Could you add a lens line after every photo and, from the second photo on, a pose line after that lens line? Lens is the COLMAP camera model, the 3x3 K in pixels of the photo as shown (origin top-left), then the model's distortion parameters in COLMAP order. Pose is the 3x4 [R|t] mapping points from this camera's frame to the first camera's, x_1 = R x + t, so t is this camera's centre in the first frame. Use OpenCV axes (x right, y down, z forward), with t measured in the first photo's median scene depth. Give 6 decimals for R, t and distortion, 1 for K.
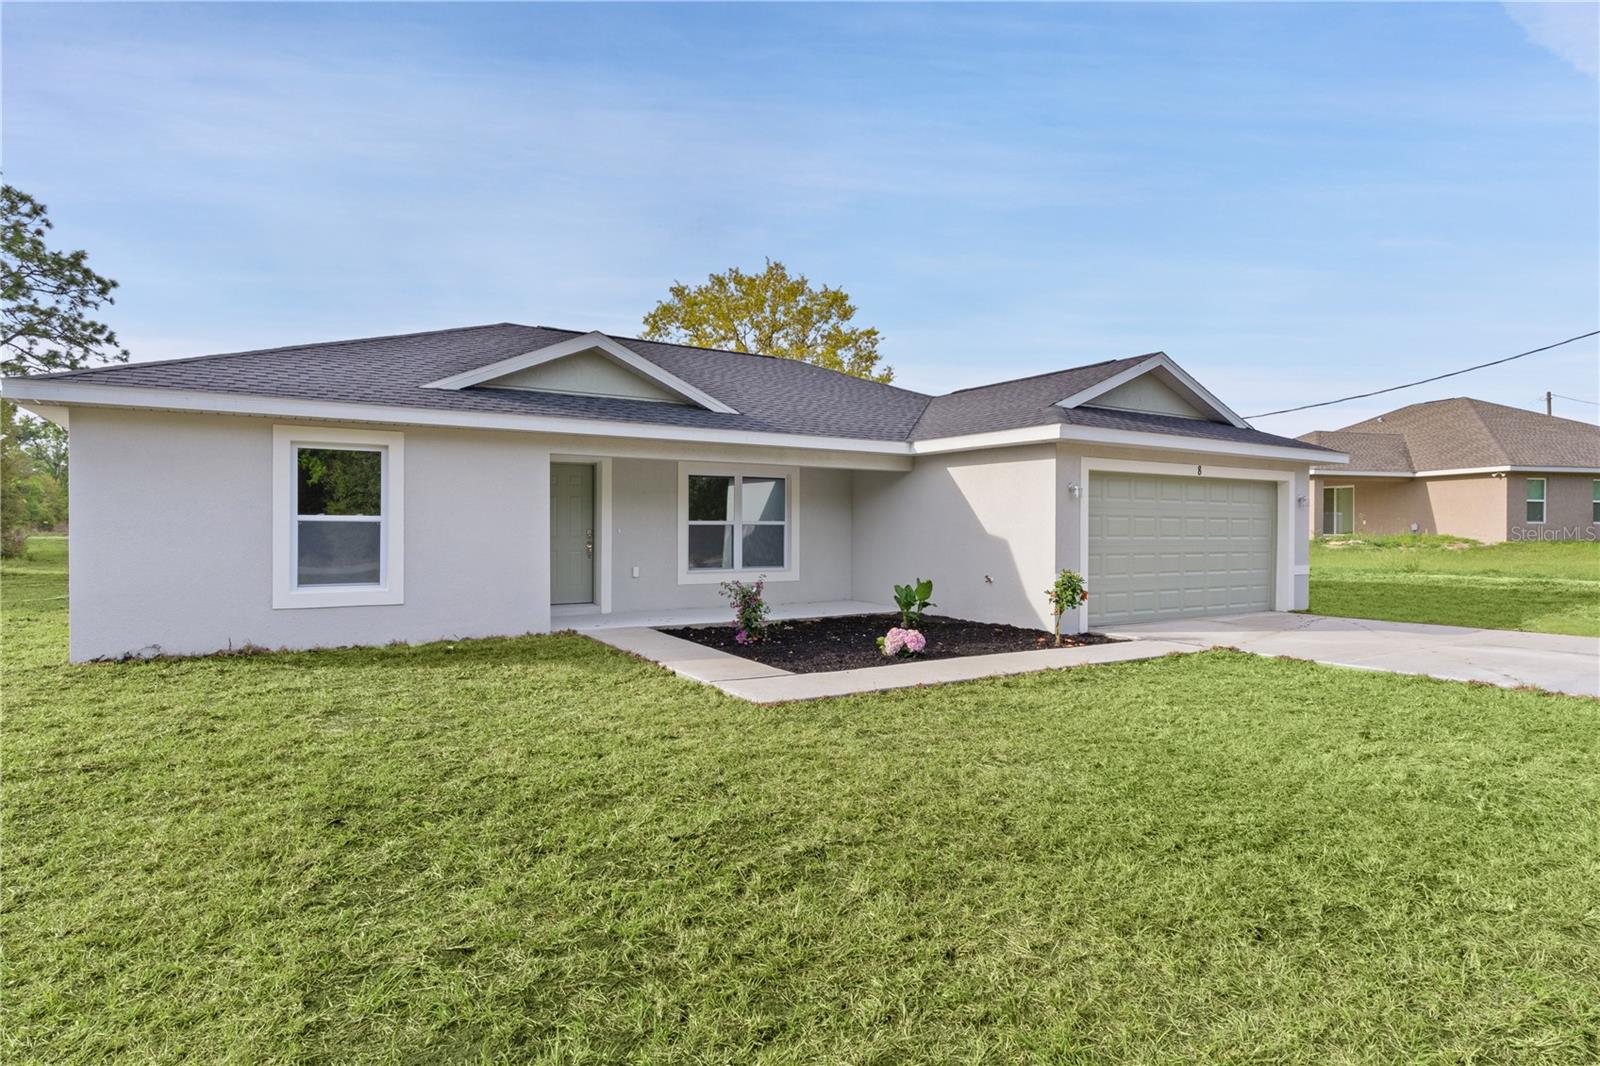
lens RADIAL K [[850.1, 0, 800.0], [0, 850.1, 533.0], [0, 0, 1]] dist [-0.004303, 0.000318]
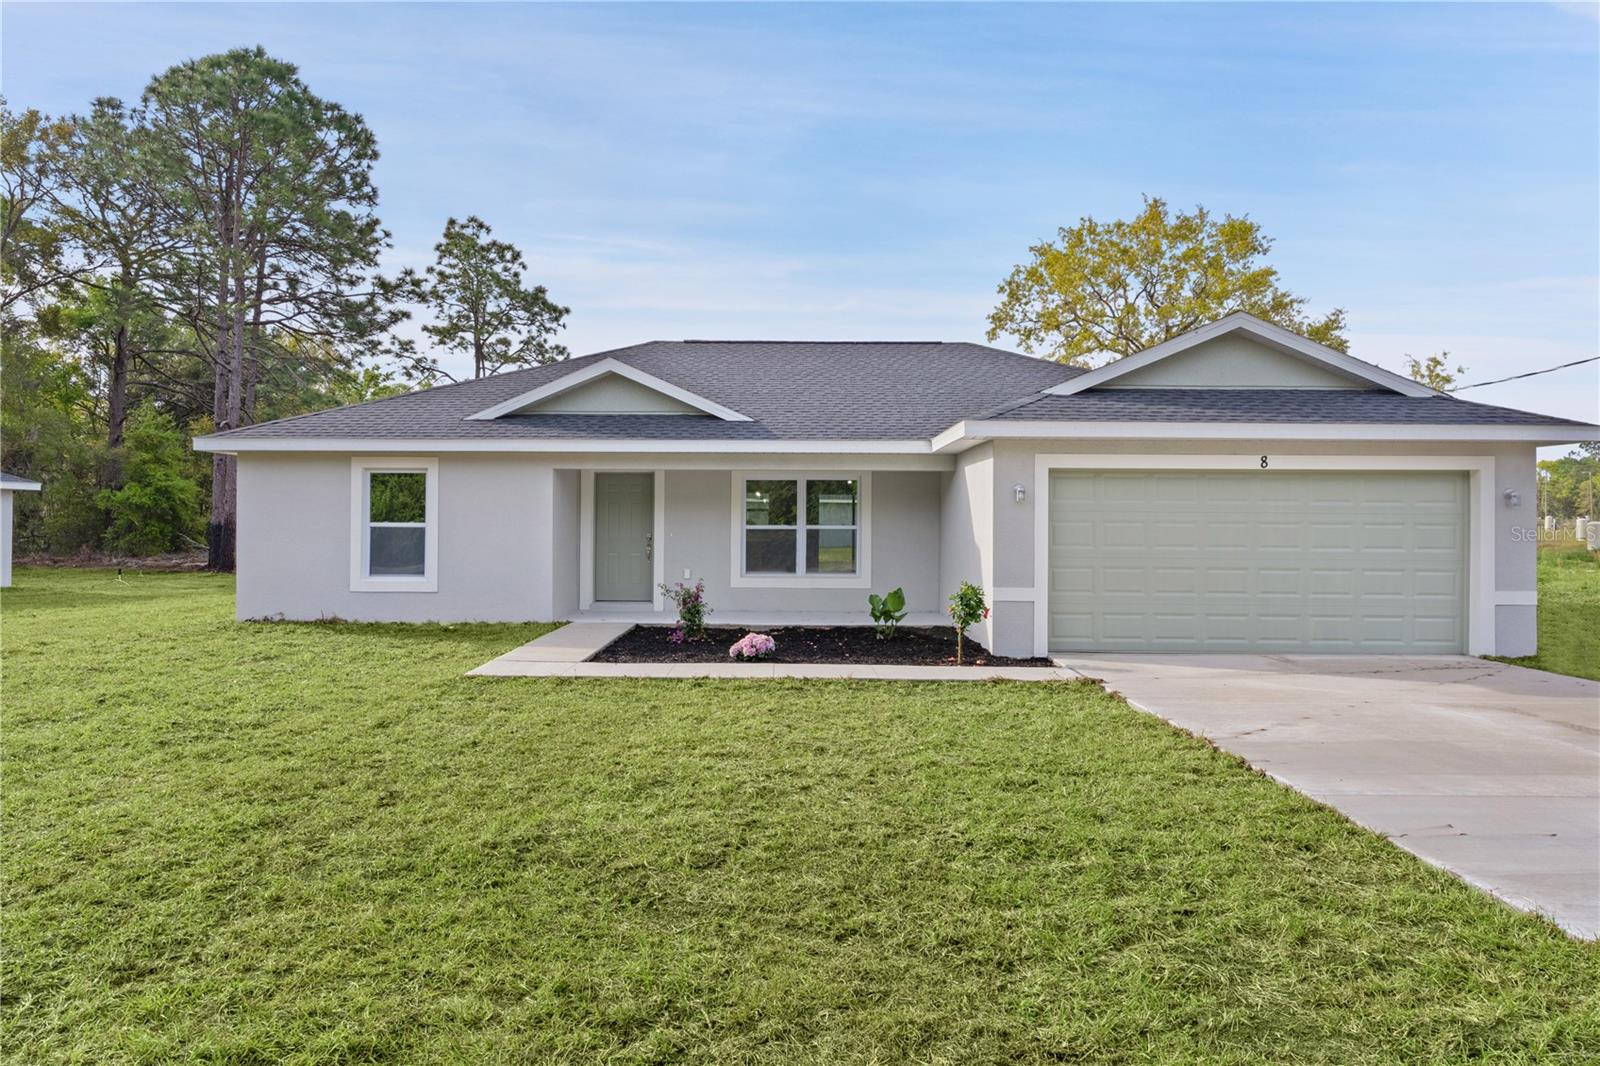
lens RADIAL K [[1053.0, 0, 793.0], [0, 1053.0, 506.1], [0, 0, 1]] dist [0.003622, 0.000280]
pose [[0.840058, -0.007518, -0.542444, 0.637378], [-0.005909, 0.999718, -0.023007, -0.009137], [0.542464, 0.022533, 0.839777, -0.031329]]
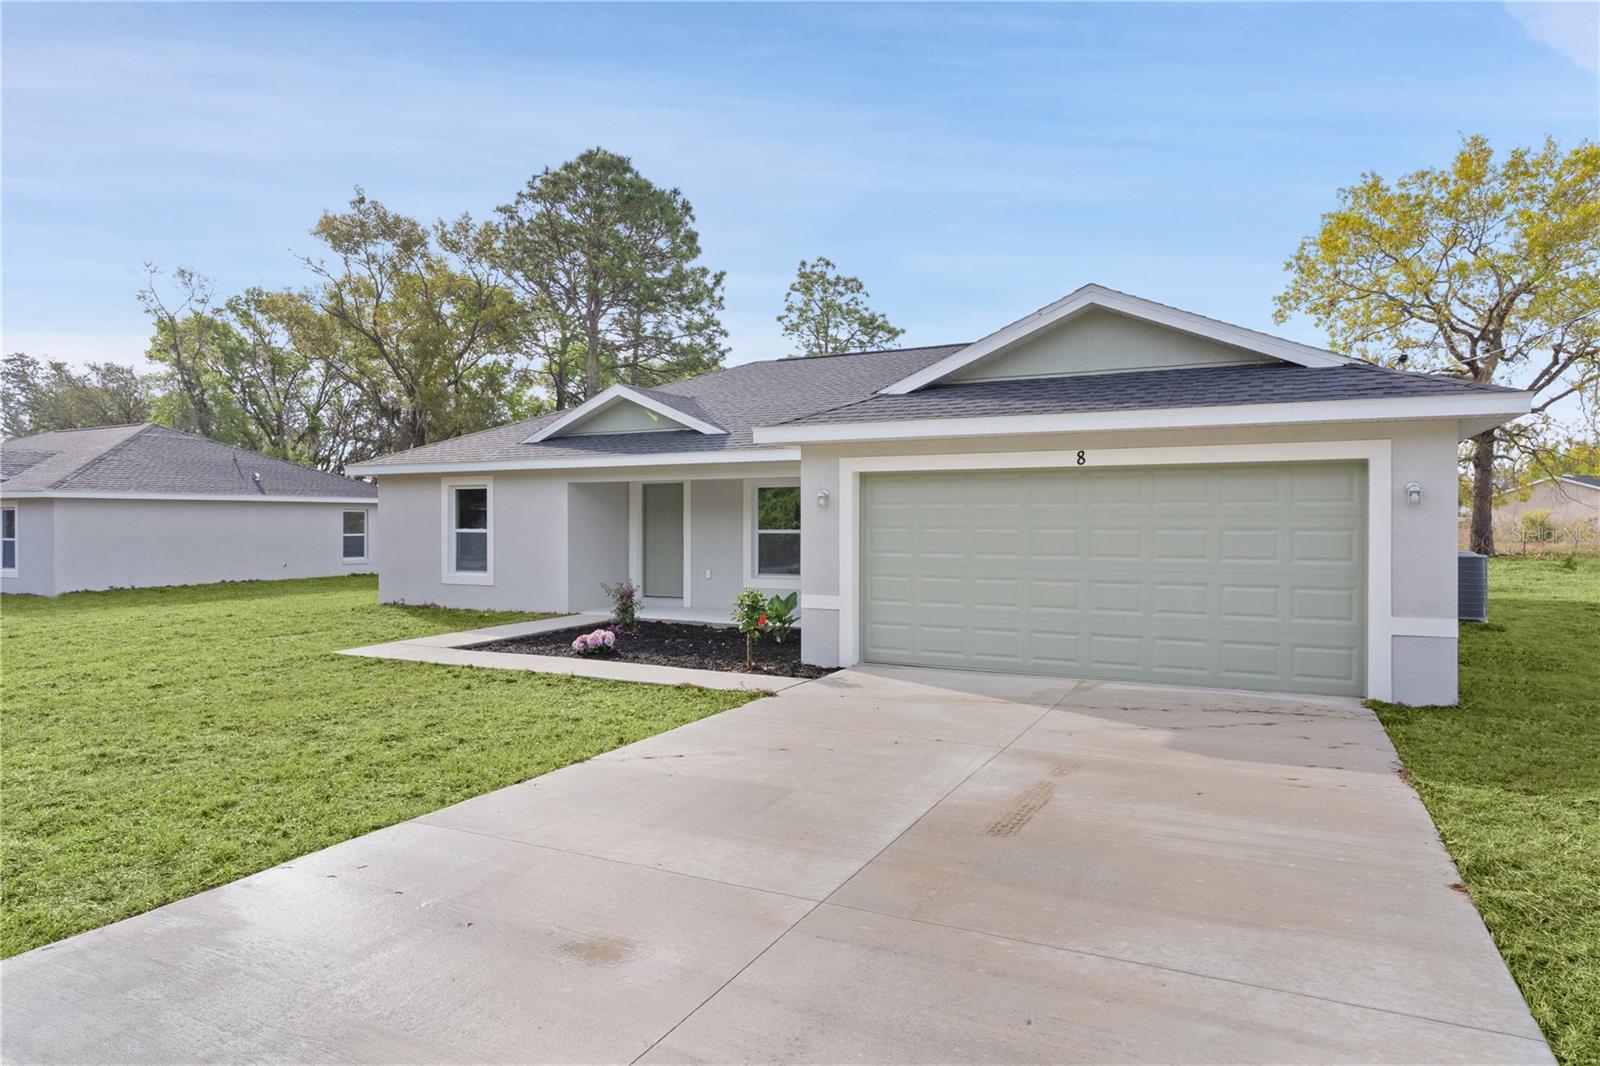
lens RADIAL K [[975.4, 0, 784.5], [0, 975.4, 513.2], [0, 0, 1]] dist [-0.001784, 0.003549]
pose [[0.505809, -0.011666, -0.862567, 1.025672], [-0.003298, 0.999875, -0.015457, -0.017516], [0.862639, 0.010663, 0.505707, 0.418886]]
